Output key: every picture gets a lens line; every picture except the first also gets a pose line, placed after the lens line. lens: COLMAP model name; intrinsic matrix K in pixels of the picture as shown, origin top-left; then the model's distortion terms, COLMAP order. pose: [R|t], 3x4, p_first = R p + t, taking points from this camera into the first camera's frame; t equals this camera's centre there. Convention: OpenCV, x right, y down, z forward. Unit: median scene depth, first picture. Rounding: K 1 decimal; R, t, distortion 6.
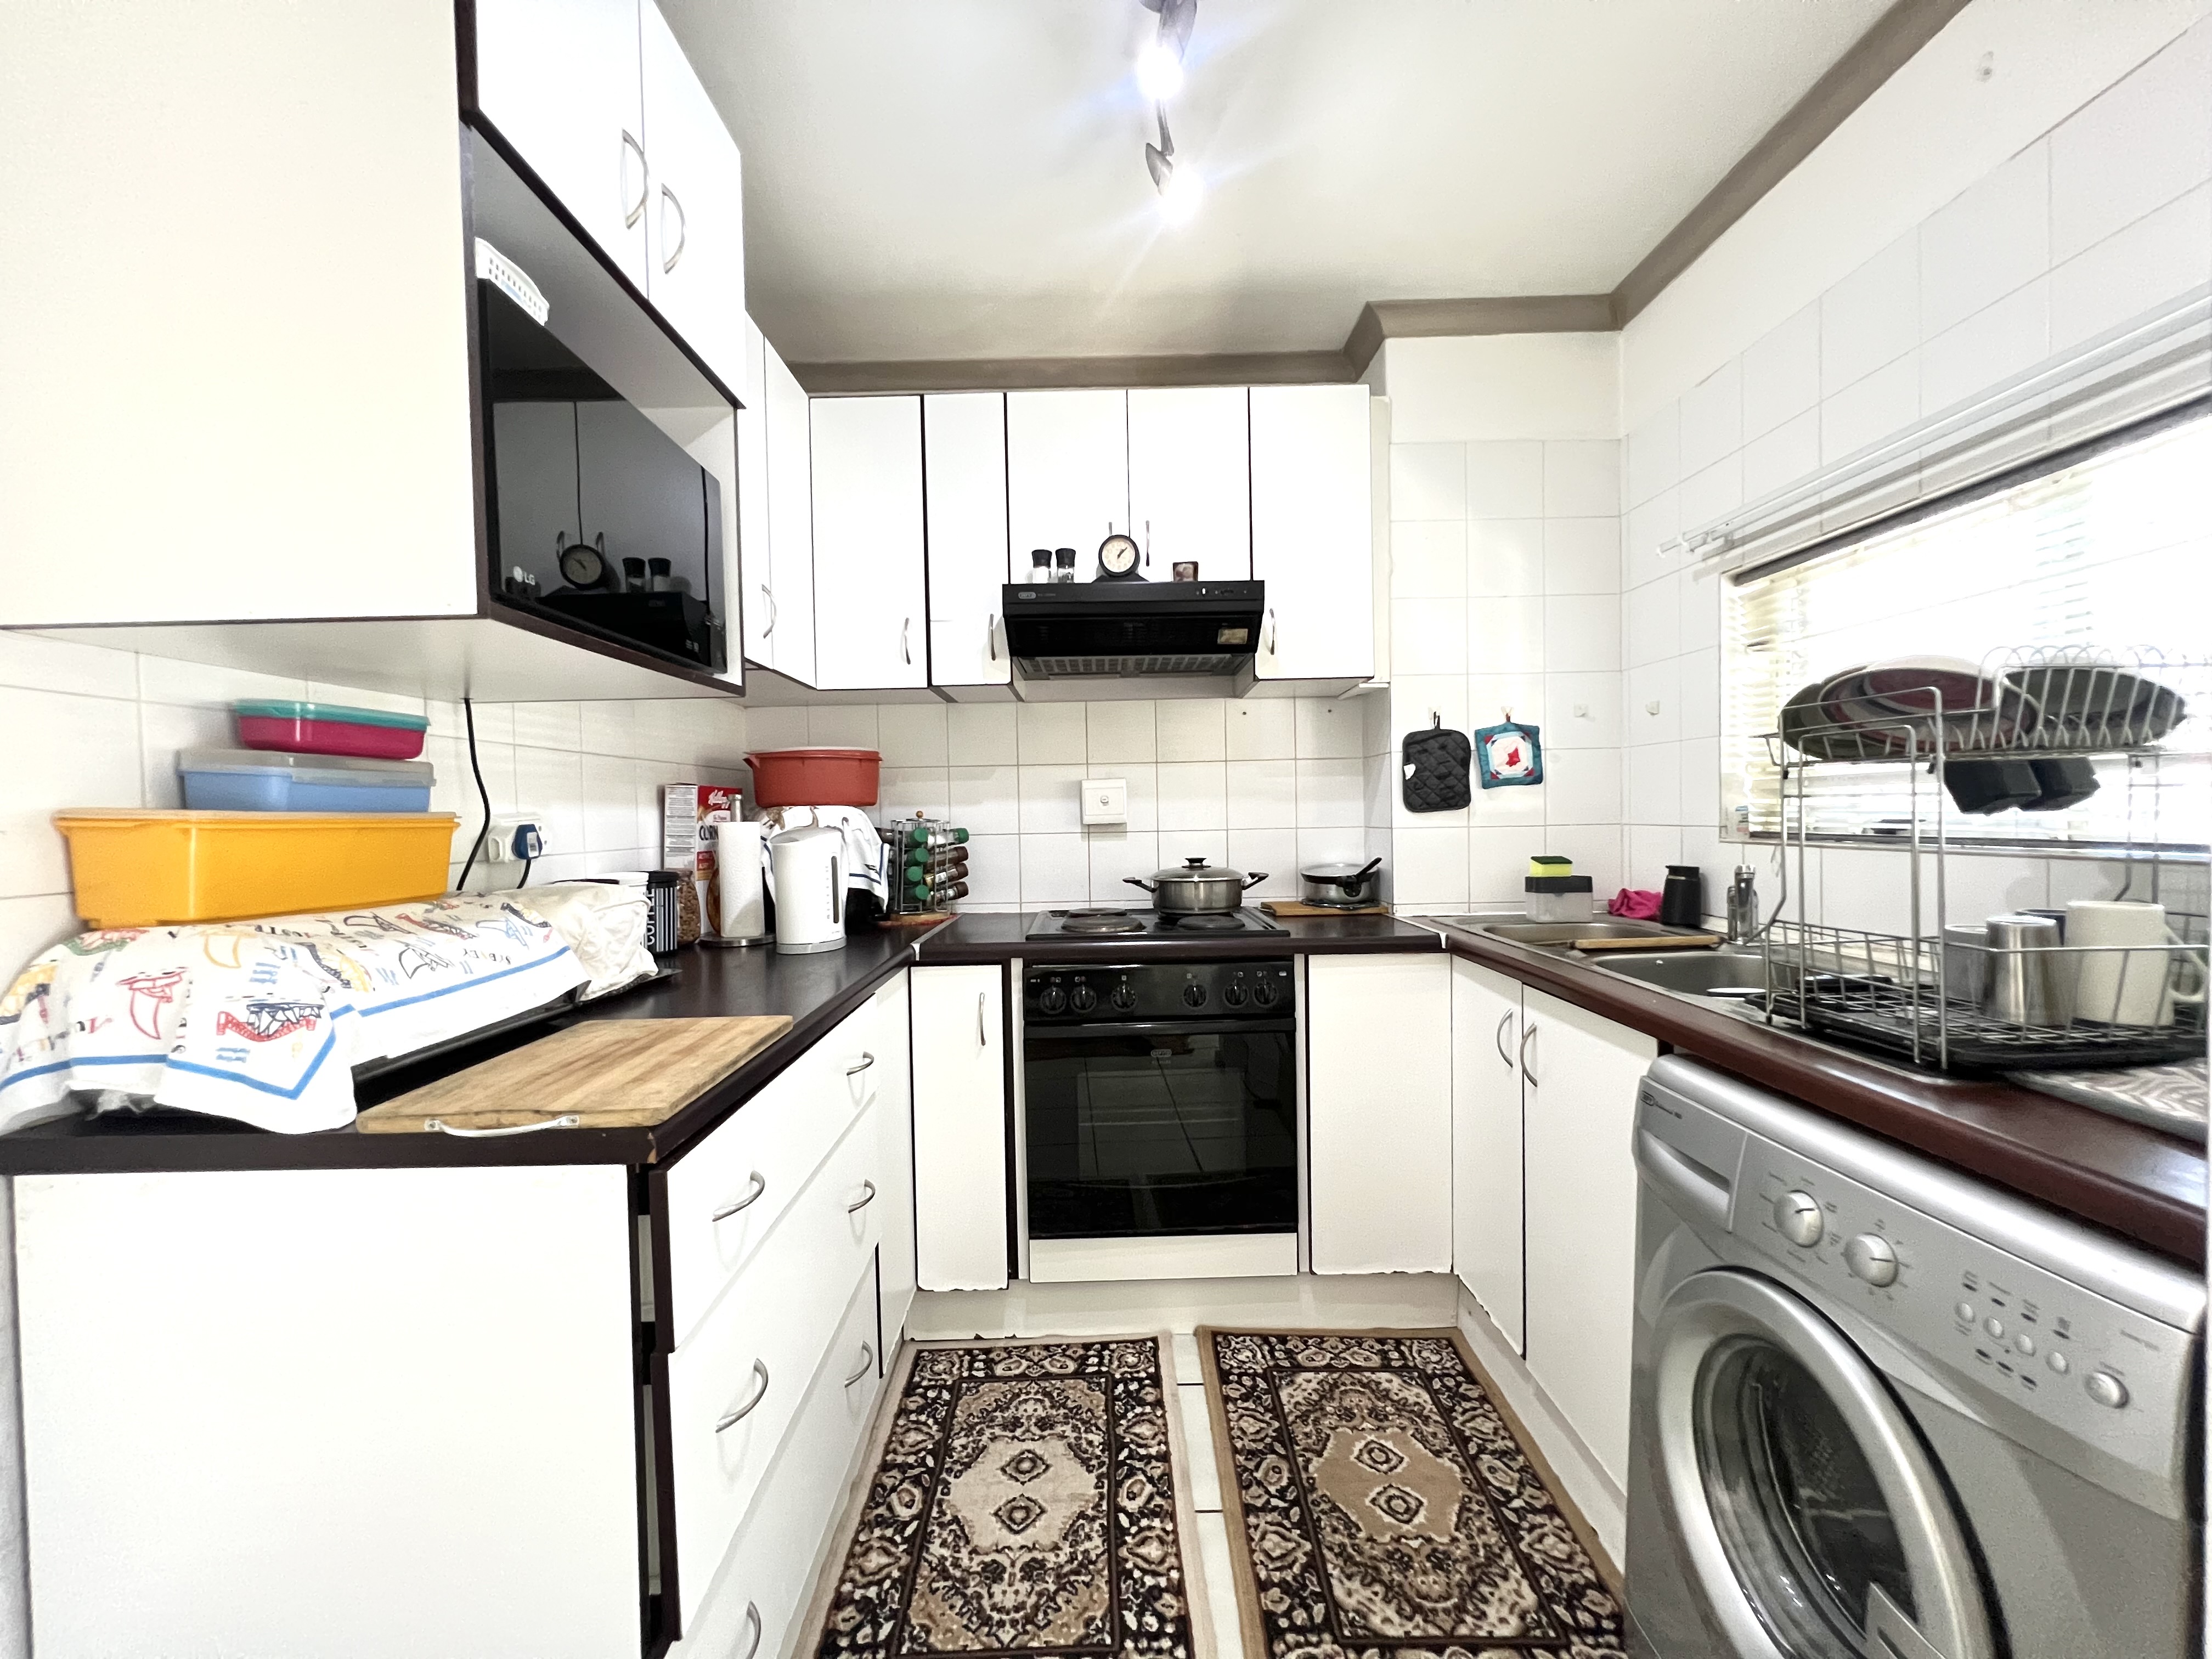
lens RADIAL K [[884.4, 0, 1102.8], [0, 884.4, 832.3], [0, 0, 1]] dist [-0.002949, 0.000971]
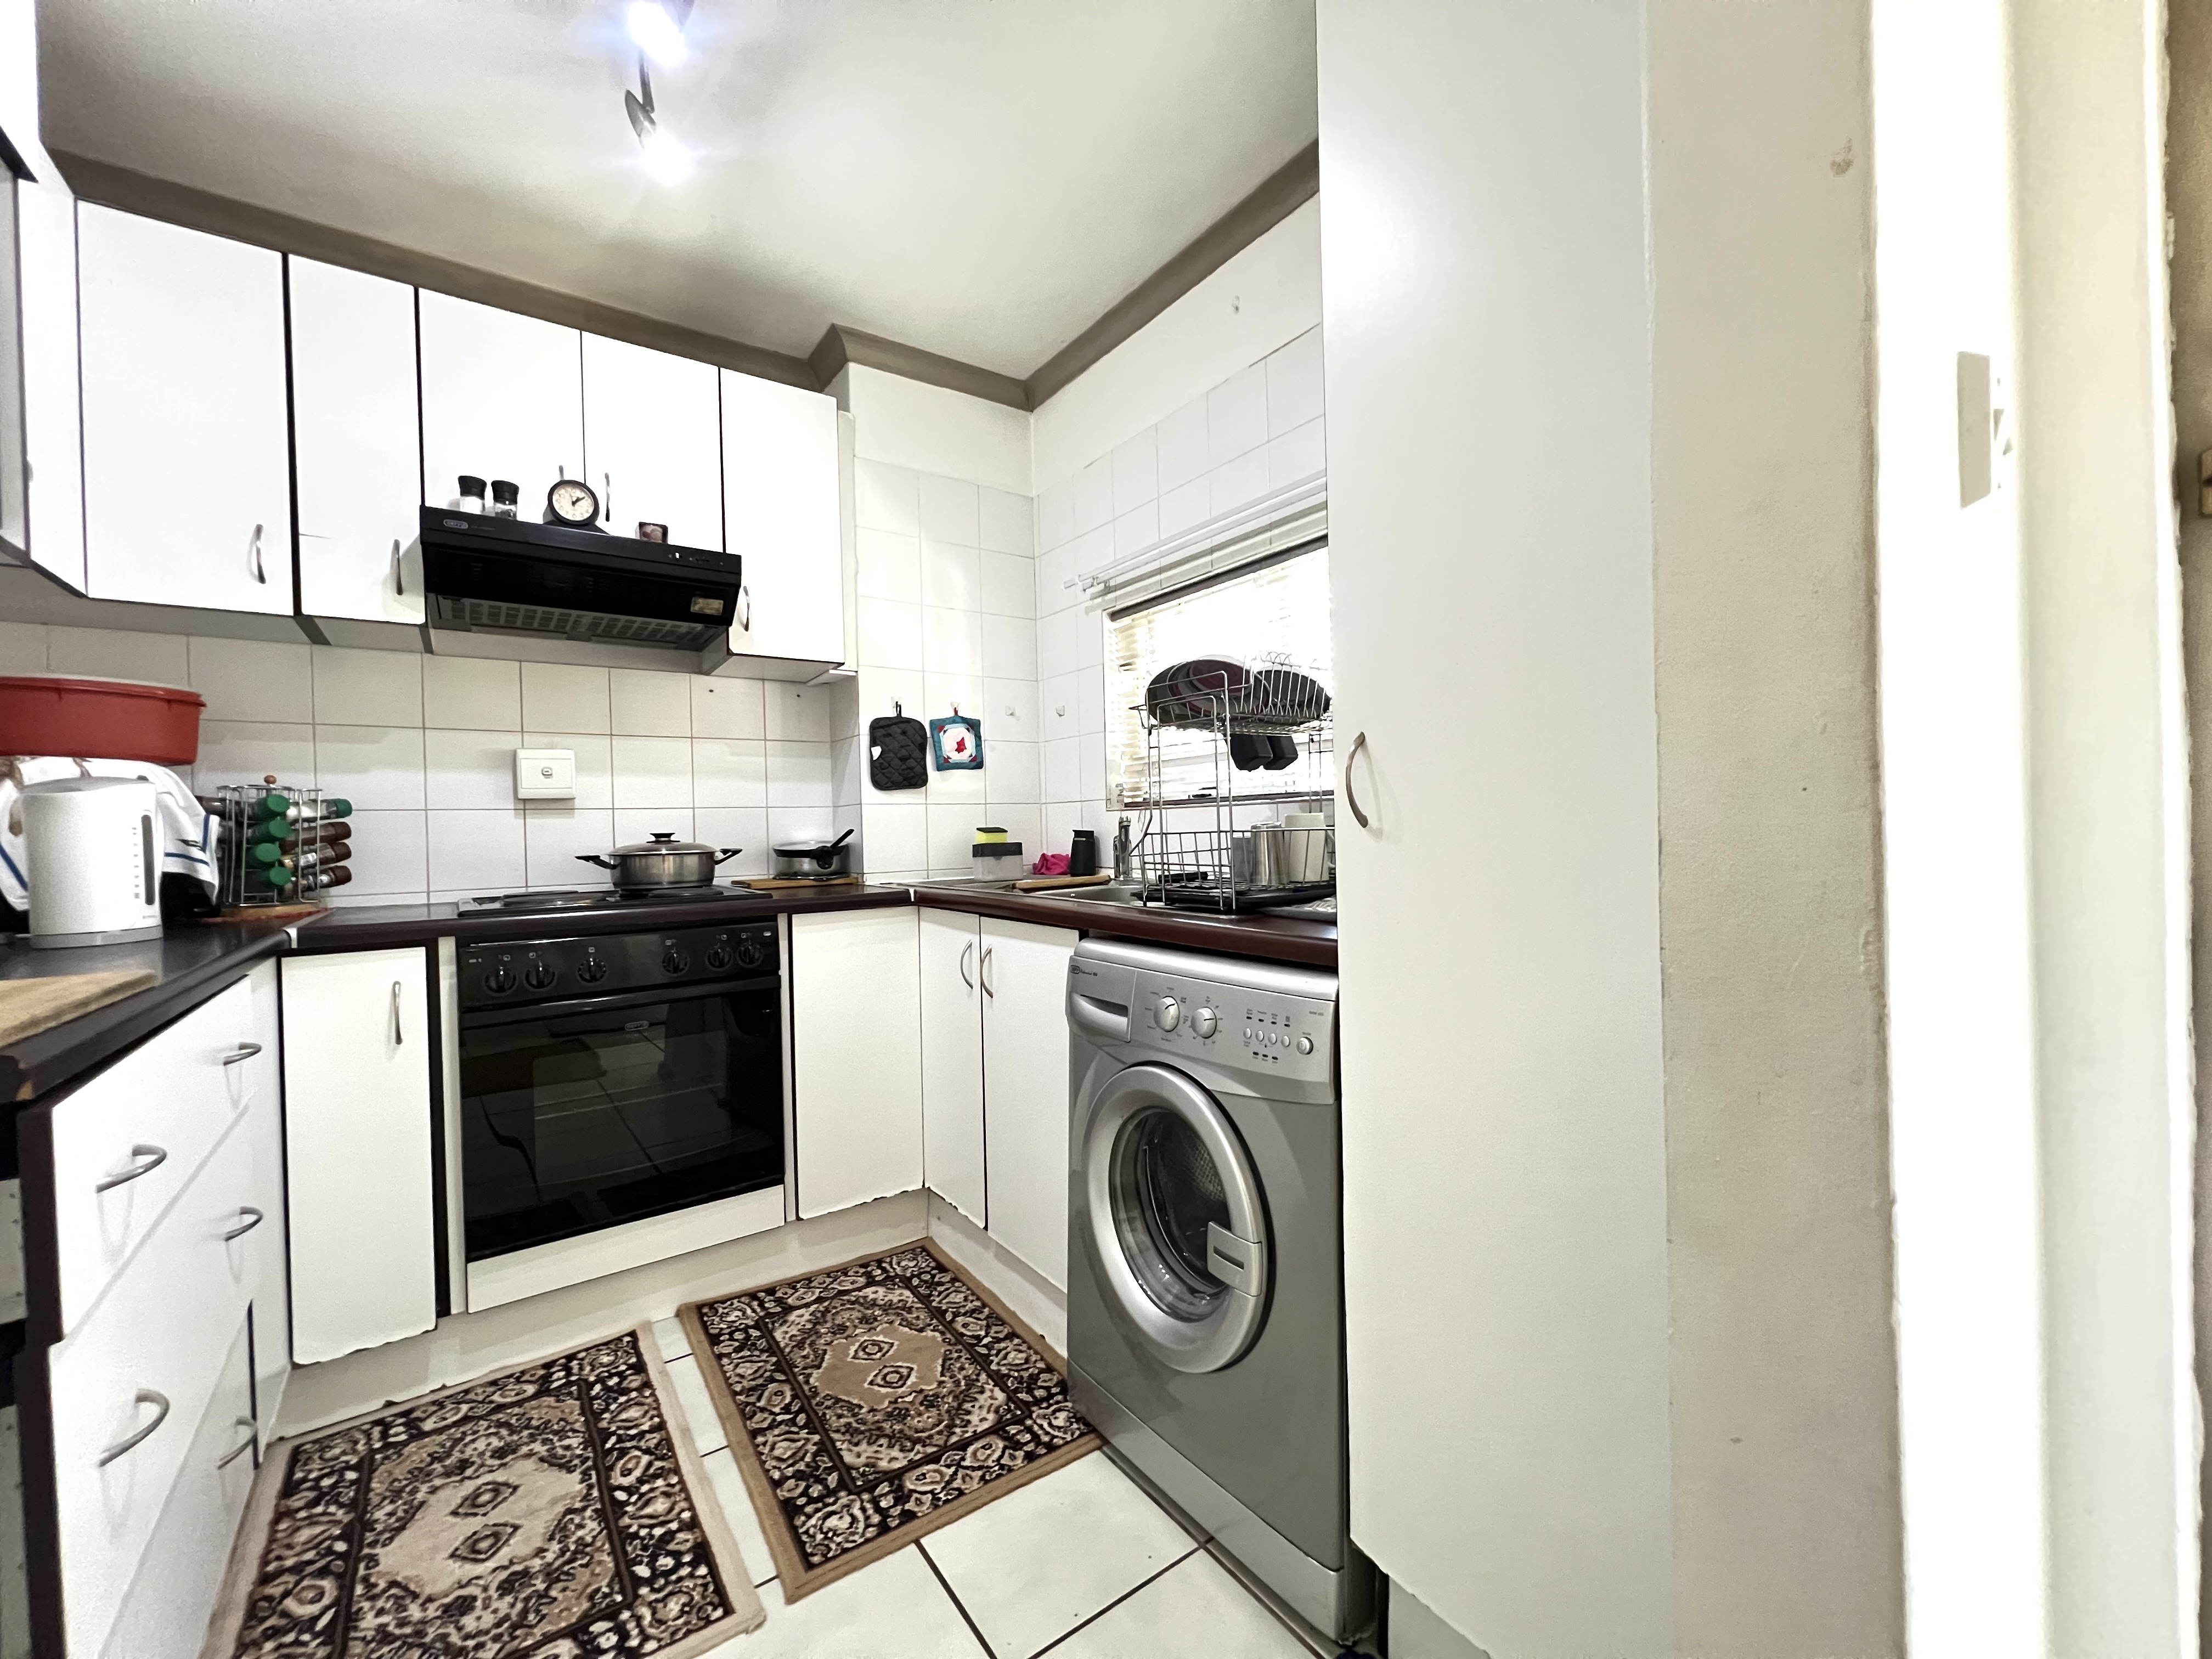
lens RADIAL K [[884.4, 0, 1109.4], [0, 884.4, 833.3], [0, 0, 1]] dist [-0.002949, 0.000971]
pose [[0.808924, -0.005077, 0.587891, -0.081087], [0.022478, 0.999499, -0.022298, 0.074793], [-0.587483, 0.031252, 0.808633, -0.079381]]
